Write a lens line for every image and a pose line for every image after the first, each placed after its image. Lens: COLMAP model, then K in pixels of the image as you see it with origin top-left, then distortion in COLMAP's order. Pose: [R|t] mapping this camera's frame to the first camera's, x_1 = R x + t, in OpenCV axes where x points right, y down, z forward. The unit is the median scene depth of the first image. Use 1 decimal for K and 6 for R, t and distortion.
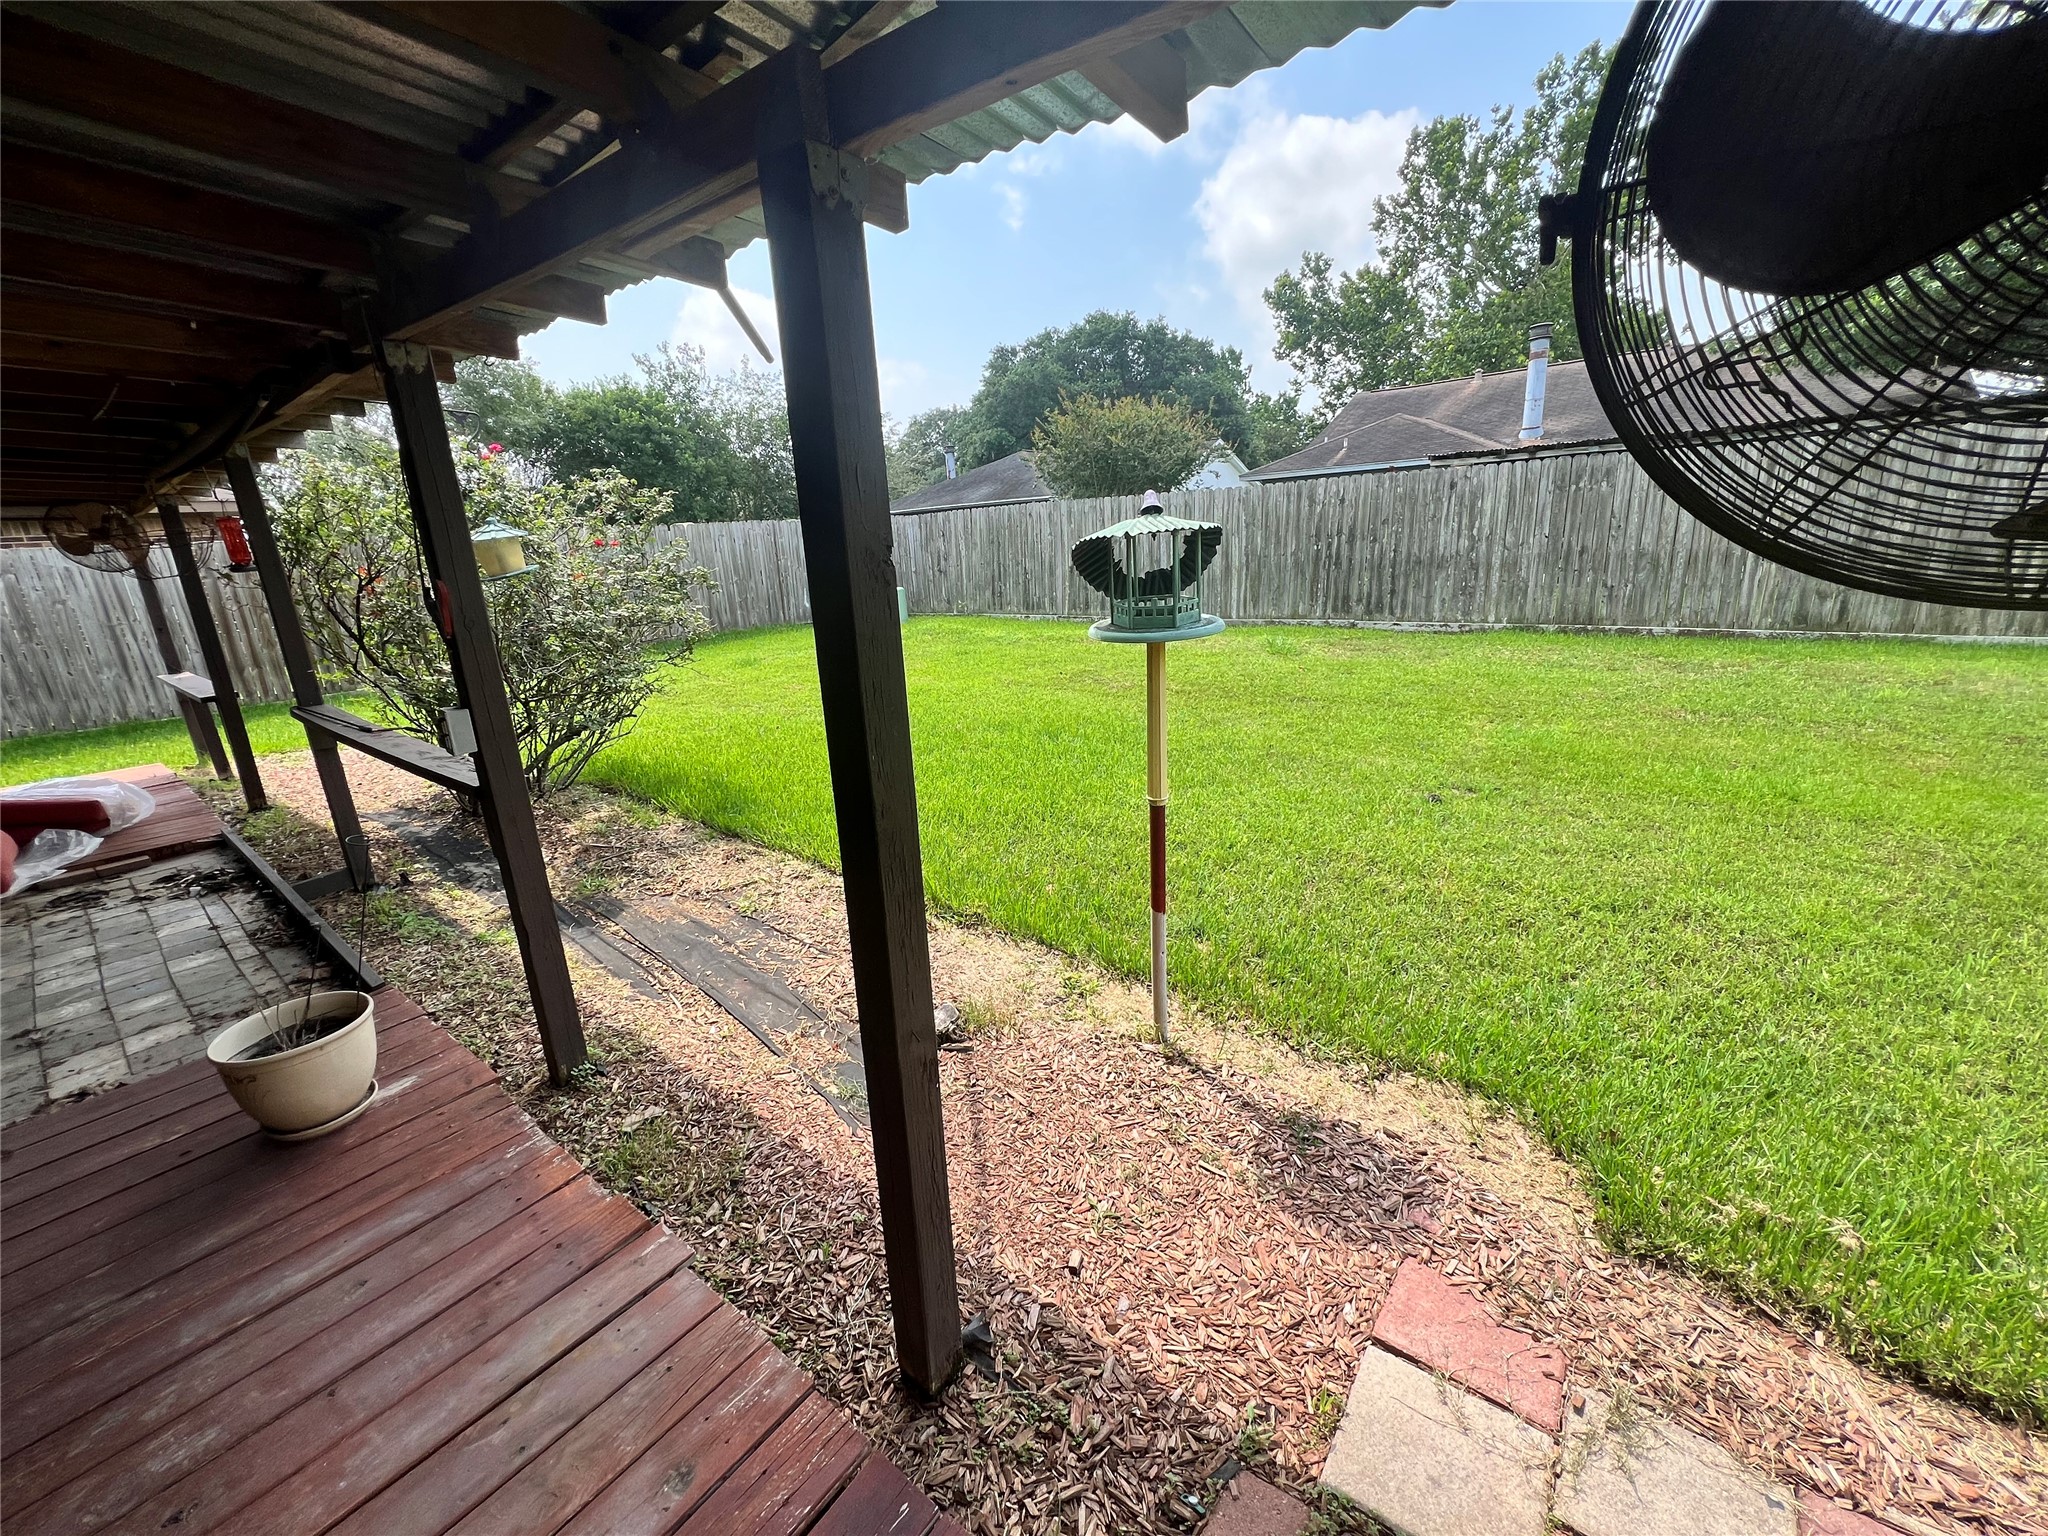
lens RADIAL K [[822.2, 0, 1009.8], [0, 822.2, 767.1], [0, 0, 1]] dist [-0.001416, -0.000025]
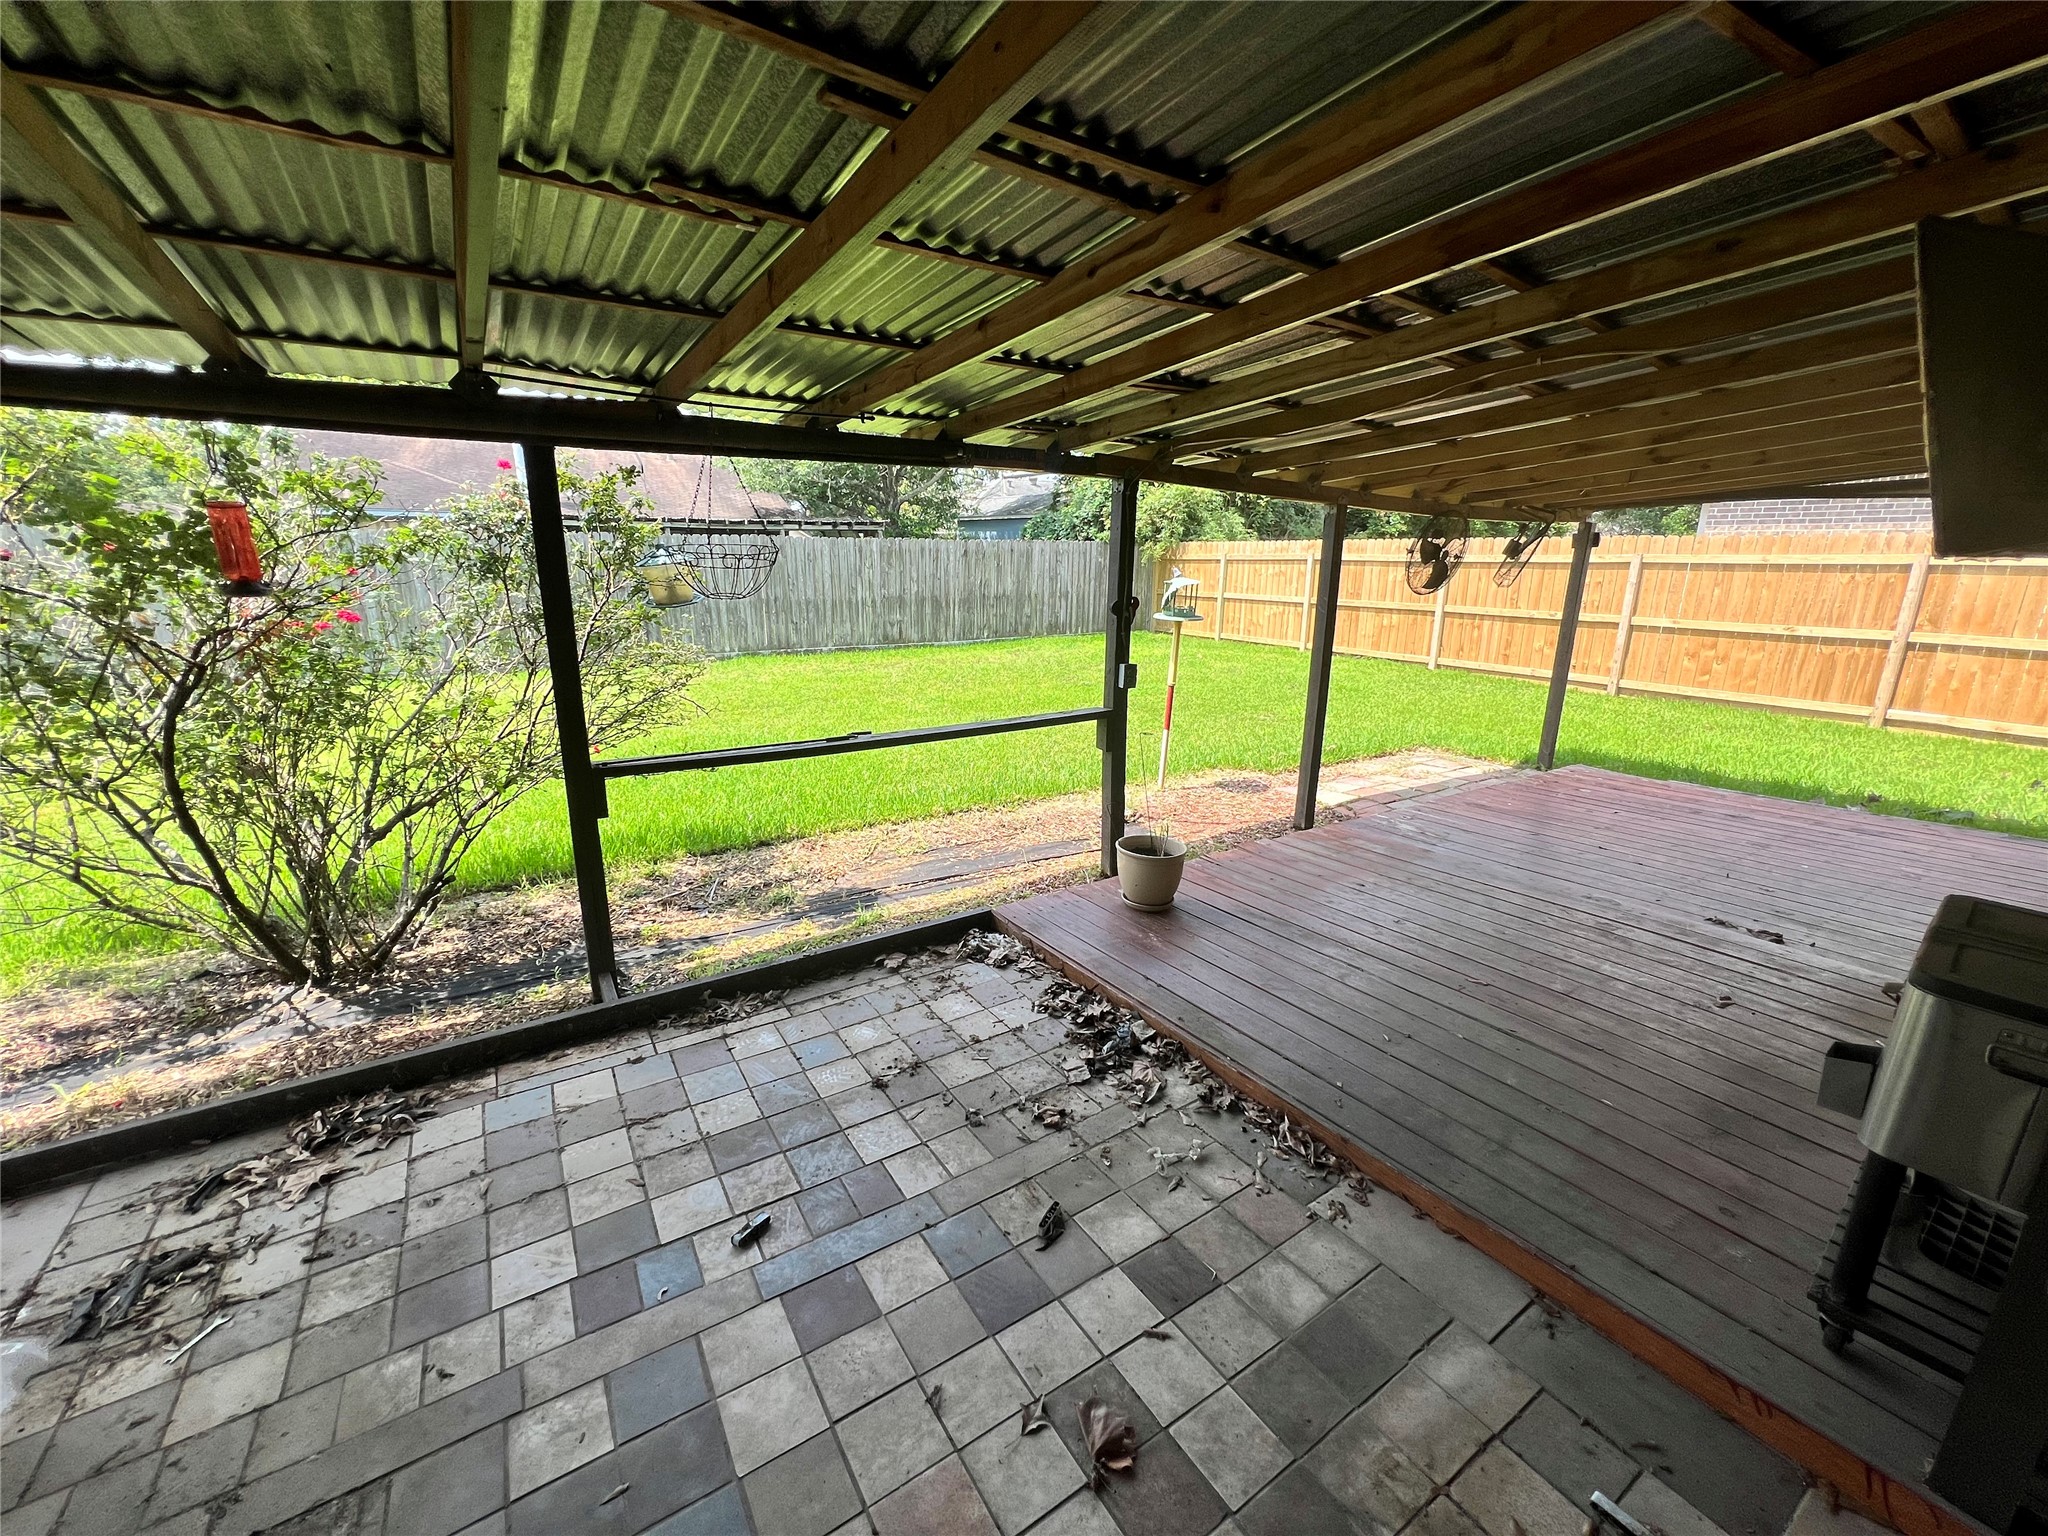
lens RADIAL K [[822.2, 0, 1009.8], [0, 822.2, 767.1], [0, 0, 1]] dist [-0.001416, -0.000025]
pose [[0.319541, -0.177195, 0.930857, -1.413624], [0.233188, 0.966854, 0.103999, -0.060422], [-0.918432, 0.183833, 0.350269, 0.340912]]
